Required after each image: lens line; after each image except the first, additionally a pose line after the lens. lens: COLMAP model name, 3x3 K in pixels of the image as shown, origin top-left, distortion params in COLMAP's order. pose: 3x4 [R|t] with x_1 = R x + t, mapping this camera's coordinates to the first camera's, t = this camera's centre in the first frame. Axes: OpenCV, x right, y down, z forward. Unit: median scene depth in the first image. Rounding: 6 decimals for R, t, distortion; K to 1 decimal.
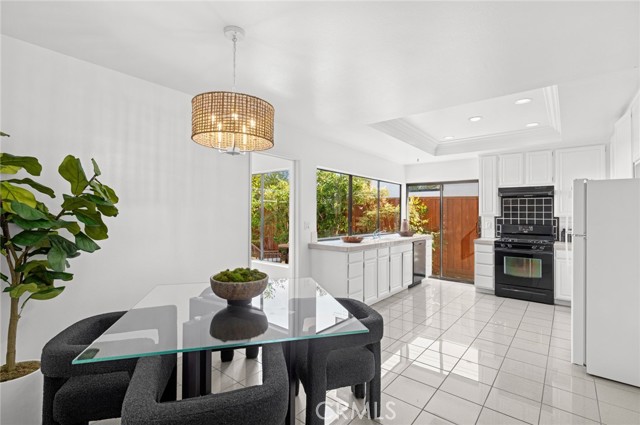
lens RADIAL K [[297.3, 0, 318.5], [0, 297.3, 207.6], [0, 0, 1]] dist [-0.000626, 0.000466]
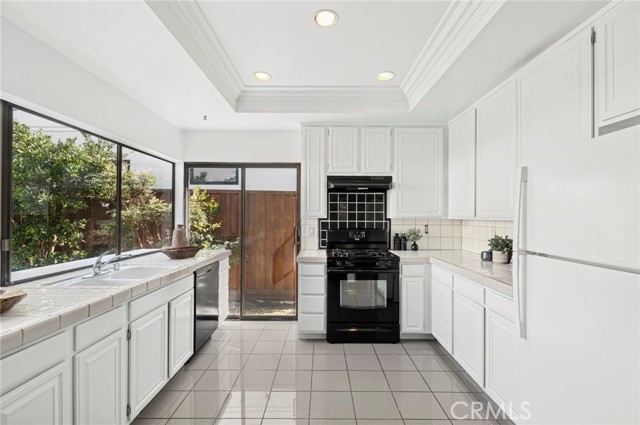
lens RADIAL K [[297.3, 0, 319.8], [0, 297.3, 212.7], [0, 0, 1]] dist [-0.000626, 0.000466]
pose [[0.769247, -0.001042, 0.638950, 0.159418], [-0.010149, 0.999853, 0.013850, 0.007774], [-0.638870, -0.017139, 0.769123, 0.479676]]
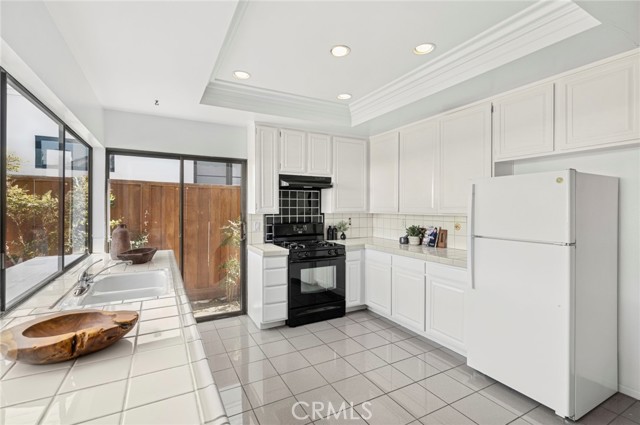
lens RADIAL K [[297.3, 0, 322.5], [0, 297.3, 205.9], [0, 0, 1]] dist [-0.000626, 0.000466]
pose [[0.365862, -0.006587, 0.930646, -0.025258], [-0.019356, 0.999705, 0.014685, -0.002425], [-0.930468, -0.023386, 0.365626, 0.619501]]
